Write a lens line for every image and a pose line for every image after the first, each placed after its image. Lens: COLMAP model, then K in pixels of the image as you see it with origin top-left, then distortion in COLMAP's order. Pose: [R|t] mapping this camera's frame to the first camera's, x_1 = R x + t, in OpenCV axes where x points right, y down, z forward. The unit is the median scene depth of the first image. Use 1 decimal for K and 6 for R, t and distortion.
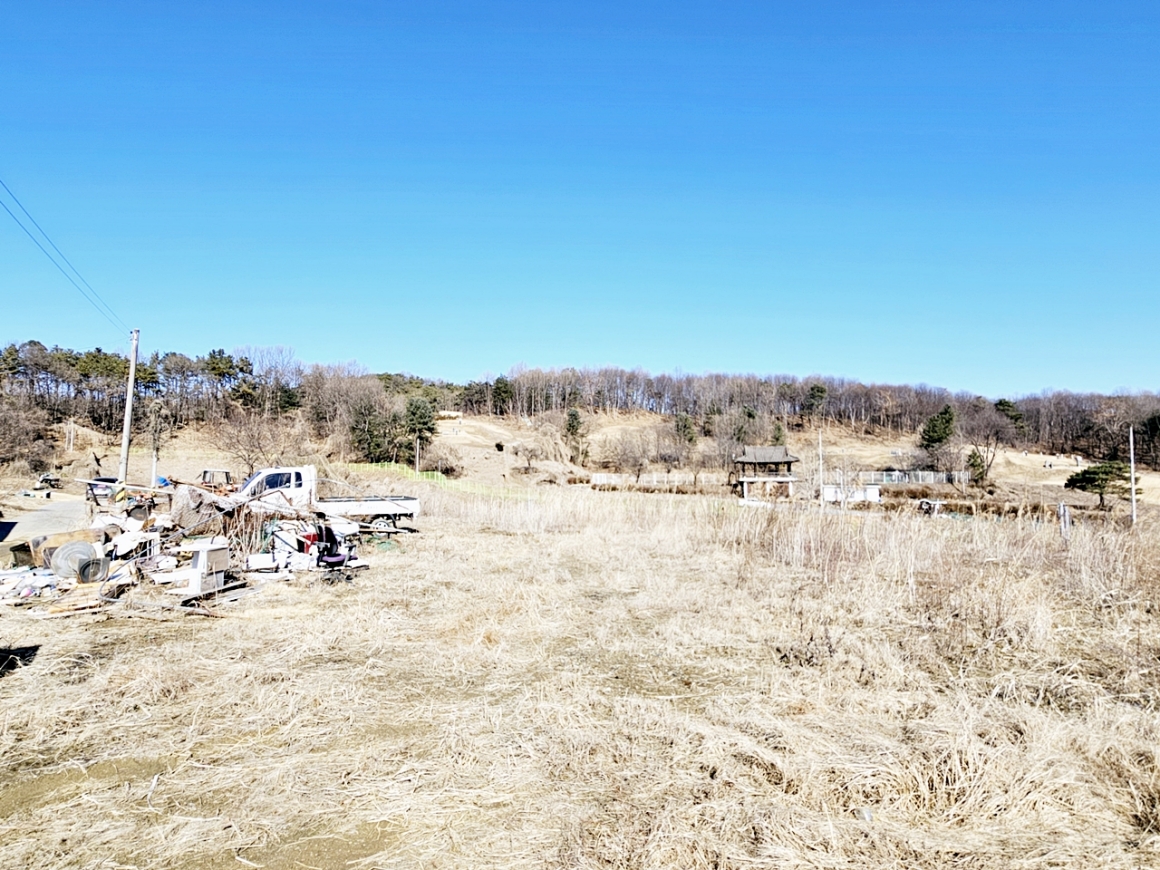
lens RADIAL K [[556.0, 0, 580.0], [0, 556.0, 435.0], [0, 0, 1]] dist [-0.003356, 0.001476]
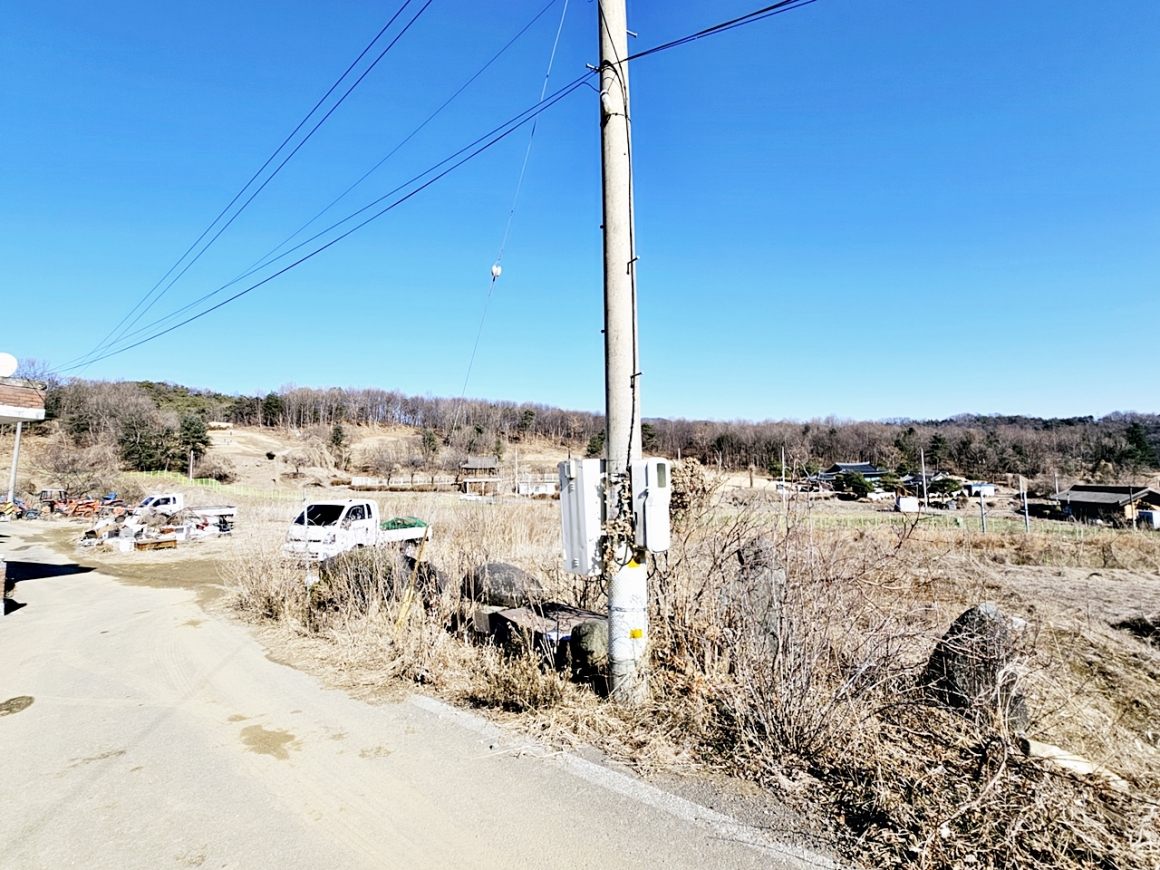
lens RADIAL K [[556.0, 0, 580.0], [0, 556.0, 435.0], [0, 0, 1]] dist [-0.003356, 0.001476]
pose [[0.931041, 0.010299, 0.364769, 0.038944], [-0.017405, 0.999717, 0.016199, -0.052560], [-0.364499, -0.021431, 0.930957, -0.347454]]
